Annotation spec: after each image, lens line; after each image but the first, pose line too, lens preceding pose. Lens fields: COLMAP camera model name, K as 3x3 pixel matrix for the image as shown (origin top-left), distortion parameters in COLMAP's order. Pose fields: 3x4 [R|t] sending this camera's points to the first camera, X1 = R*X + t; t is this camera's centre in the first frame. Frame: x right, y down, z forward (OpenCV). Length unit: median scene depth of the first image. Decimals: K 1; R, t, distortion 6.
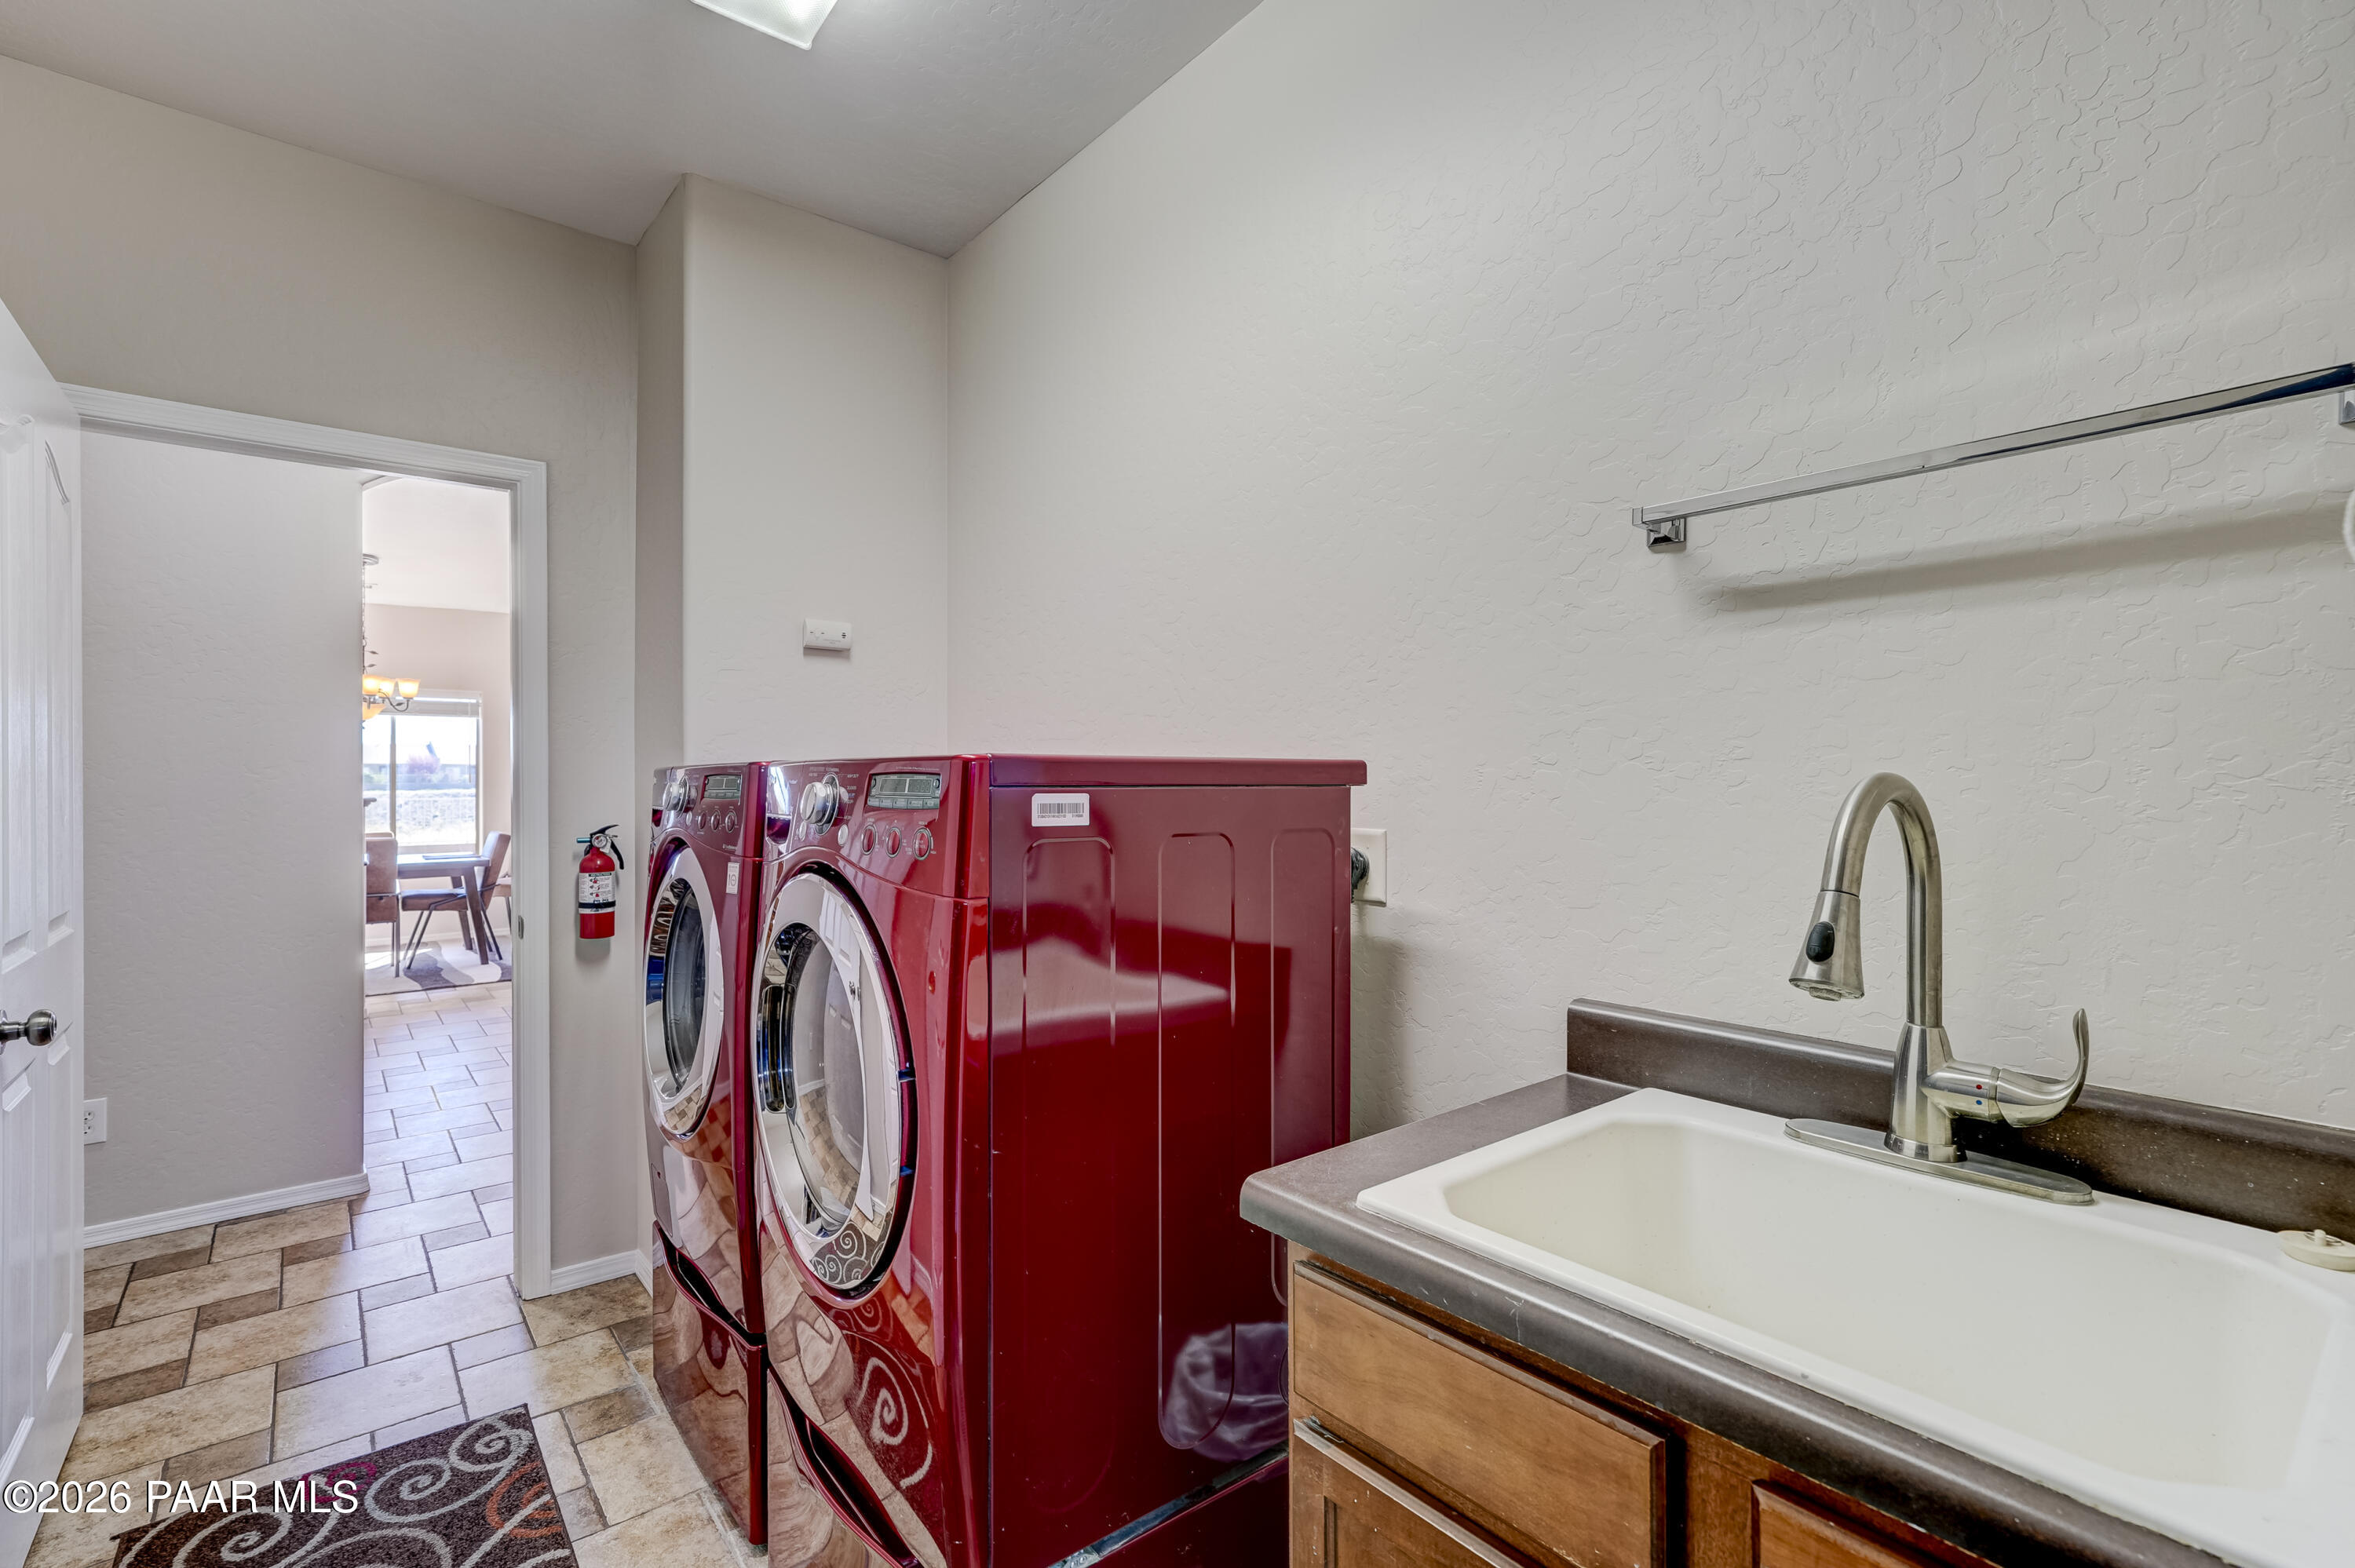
lens RADIAL K [[1072.8, 0, 1183.2], [0, 1072.8, 785.3], [0, 0, 1]] dist [-0.011422, 0.013051]
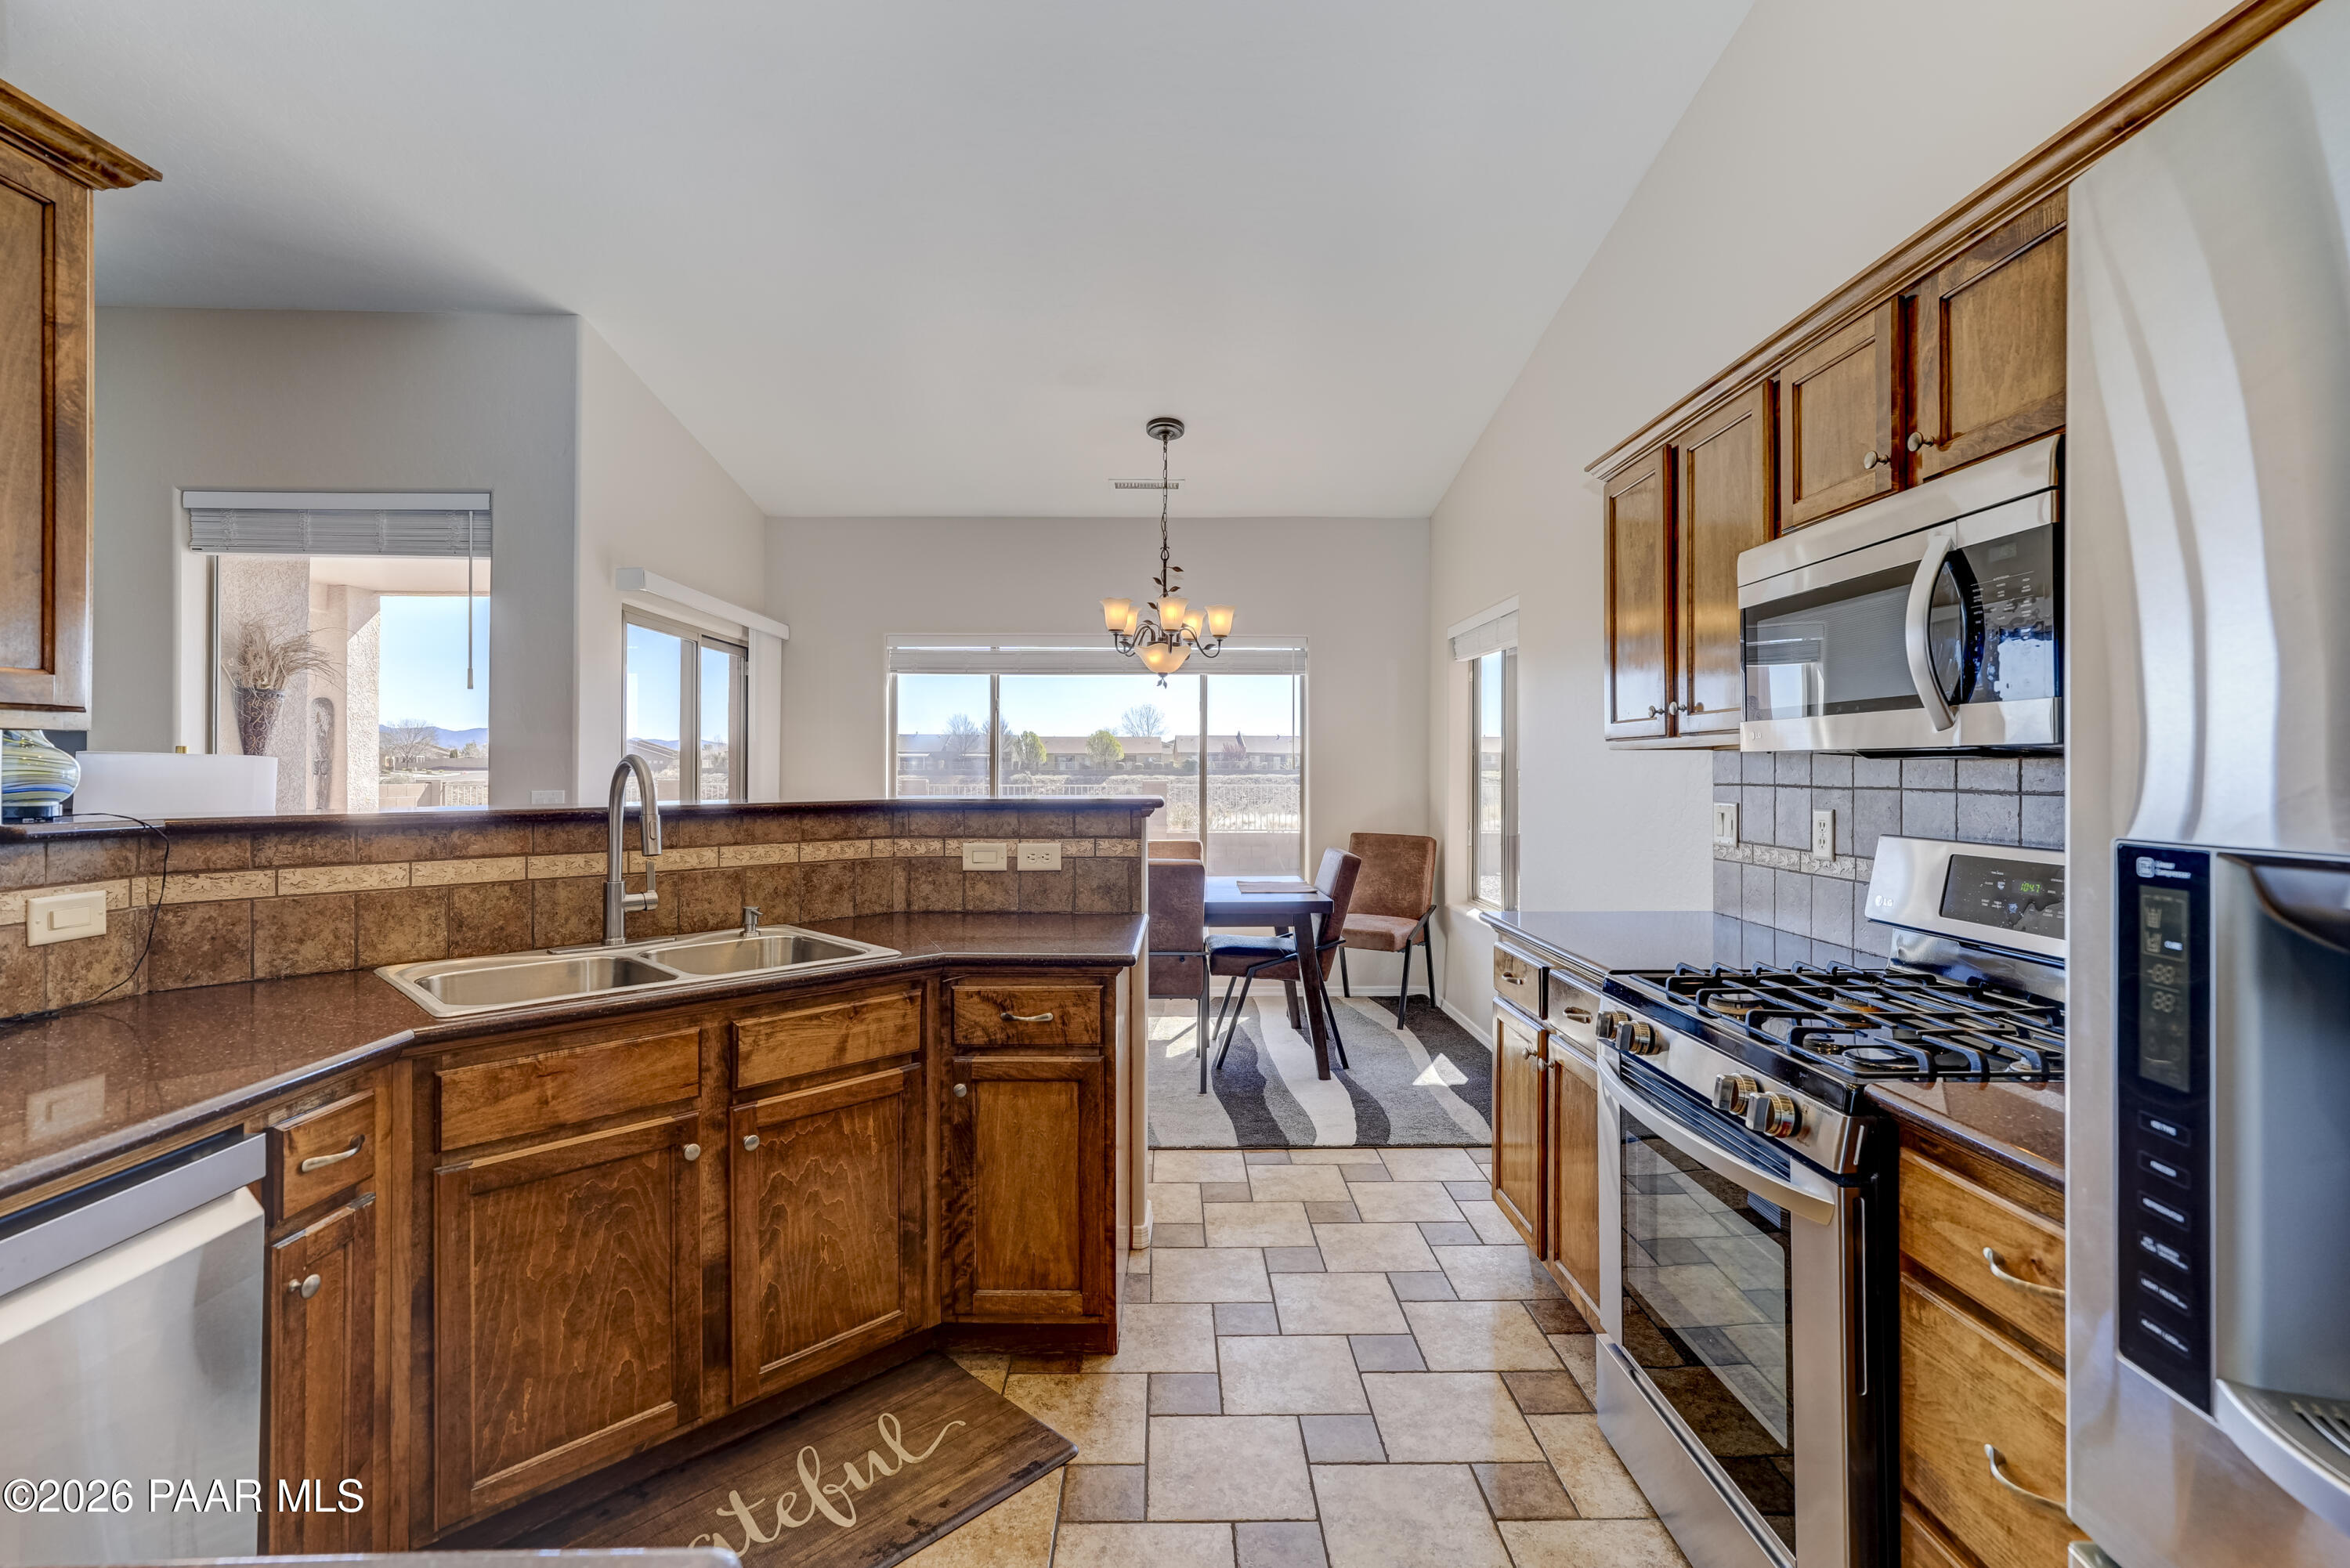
lens RADIAL K [[1070.6, 0, 1170.8], [0, 1070.6, 774.8], [0, 0, 1]] dist [-0.011422, 0.013051]
pose [[0.779287, 0.001701, -0.626665, -0.347920], [-0.001057, 0.999998, 0.001400, -0.000386], [0.626666, -0.000428, 0.779288, 0.485964]]
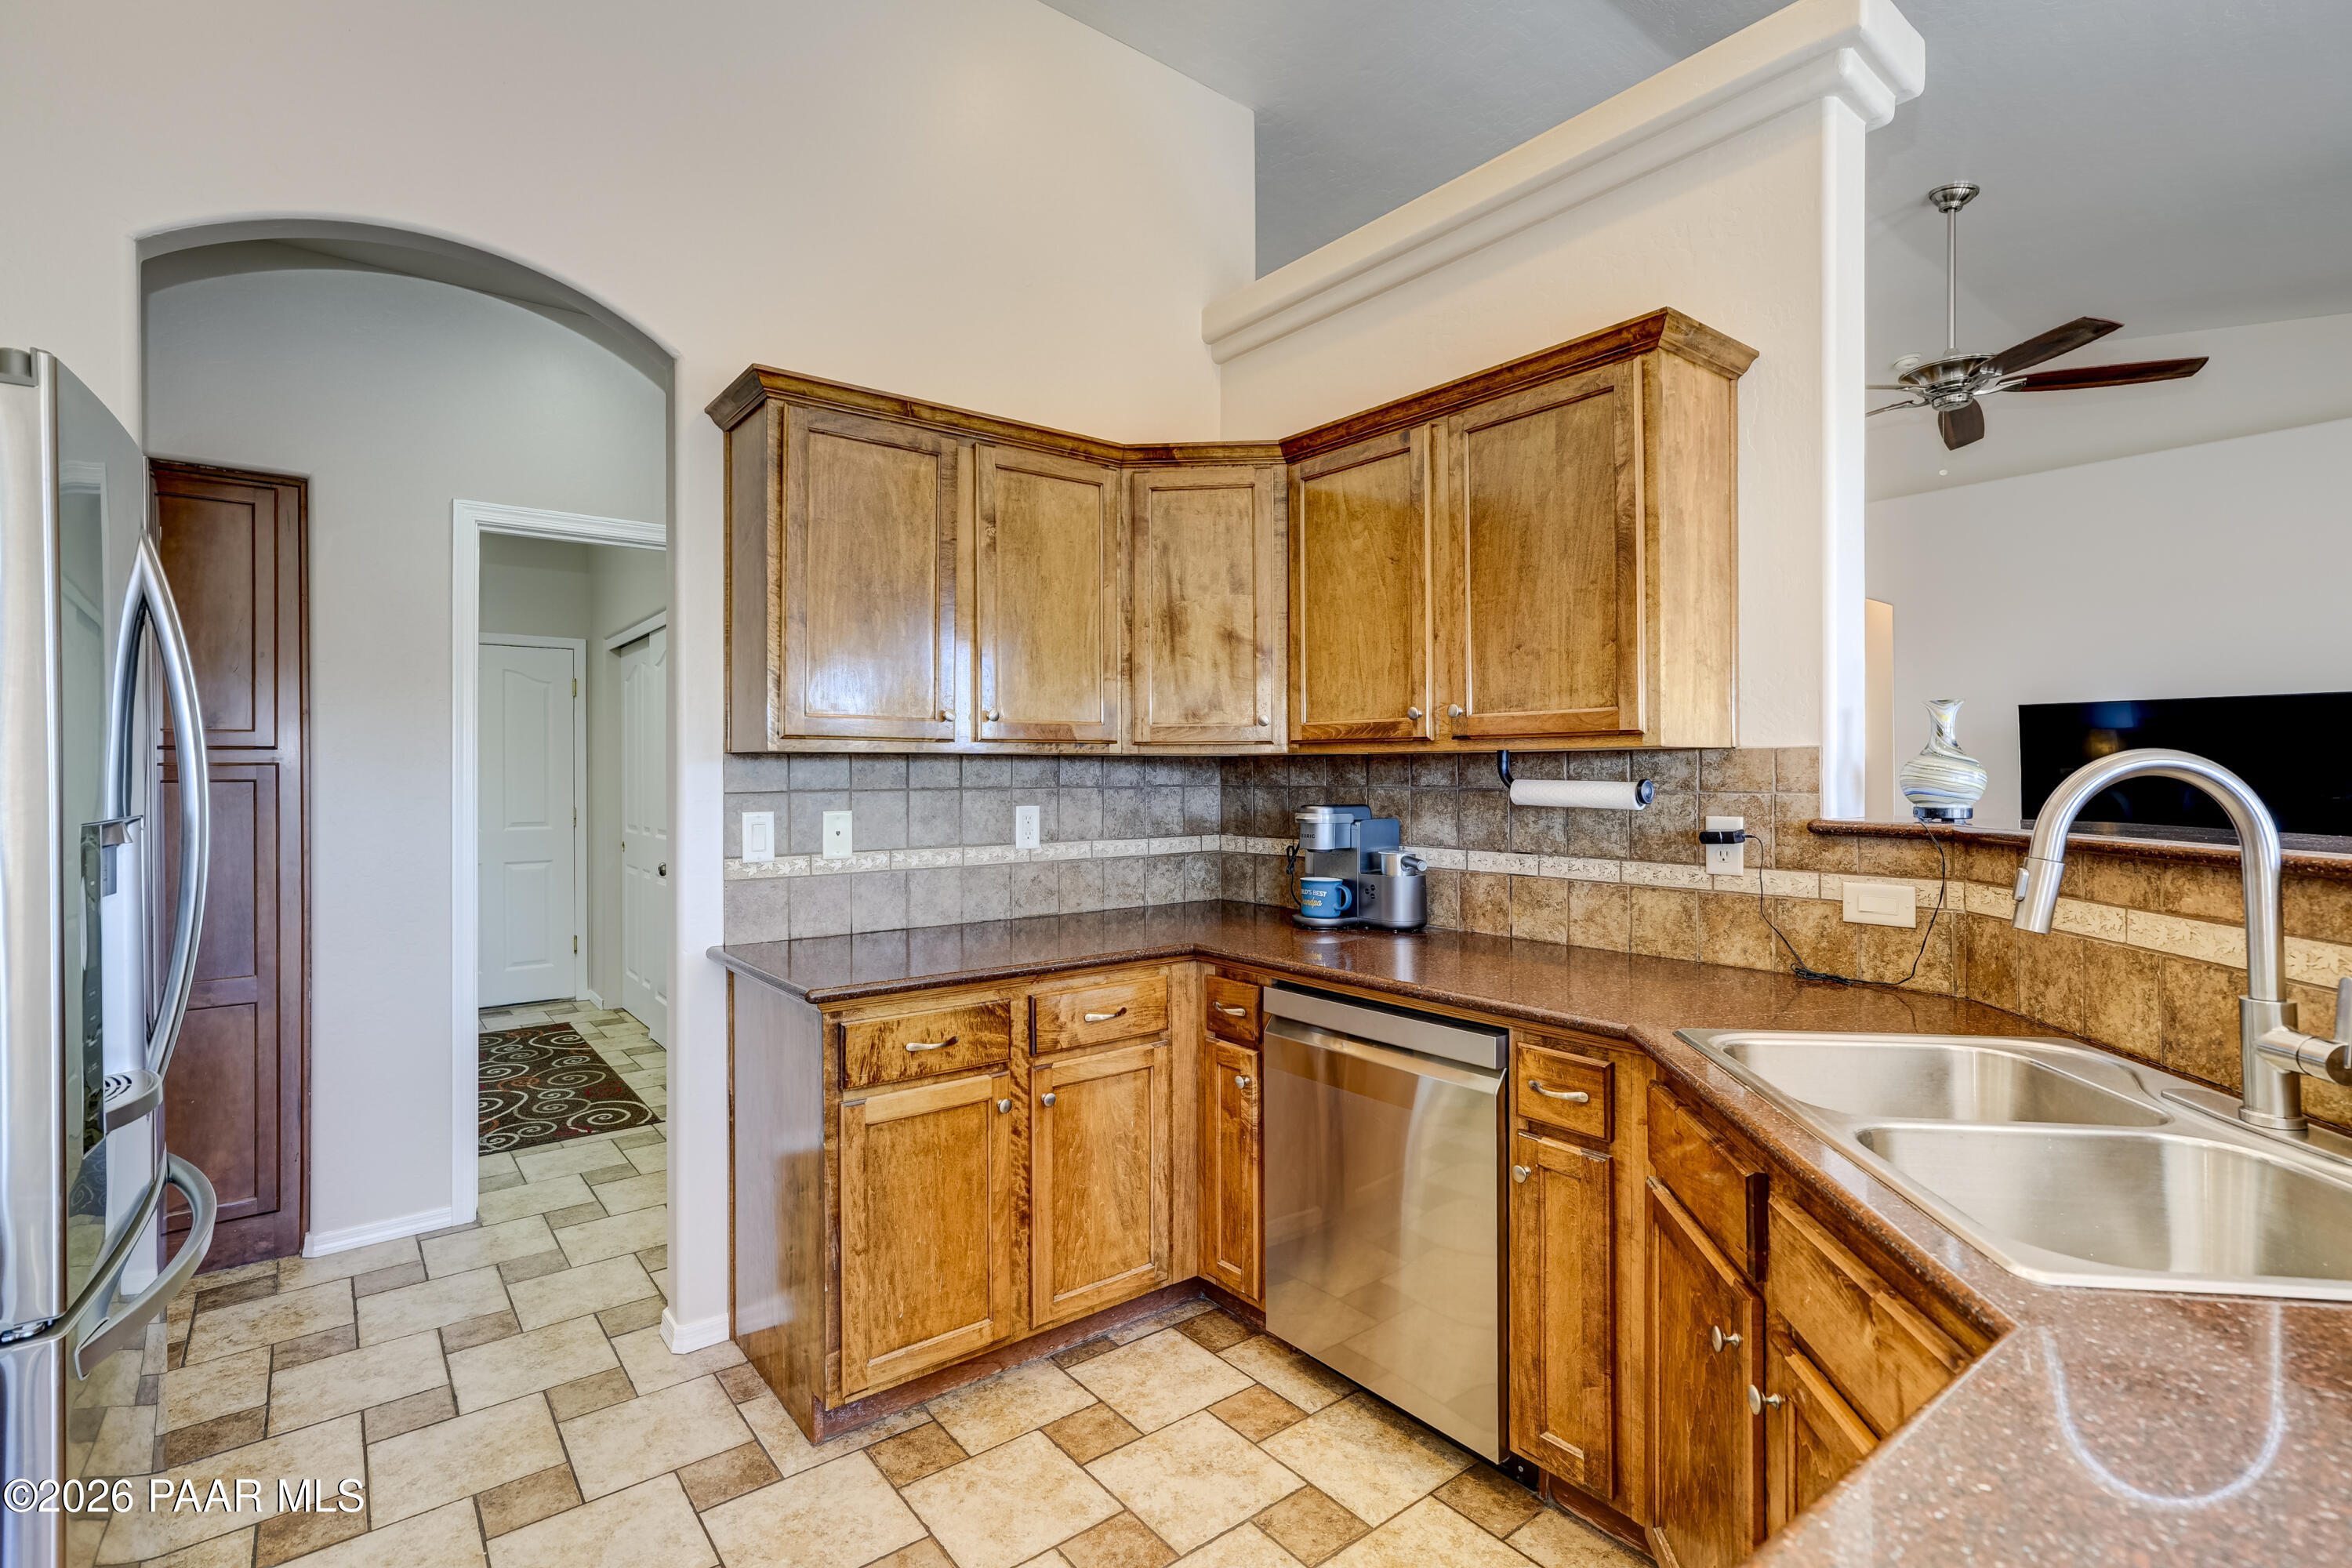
lens RADIAL K [[1071.6, 0, 1173.3], [0, 1071.6, 773.1], [0, 0, 1]] dist [-0.011422, 0.013051]
pose [[-0.999875, 0.000685, 0.015773, -0.794879], [0.000754, 0.999990, 0.004403, -0.006652], [-0.015770, 0.004415, -0.999866, 1.306303]]
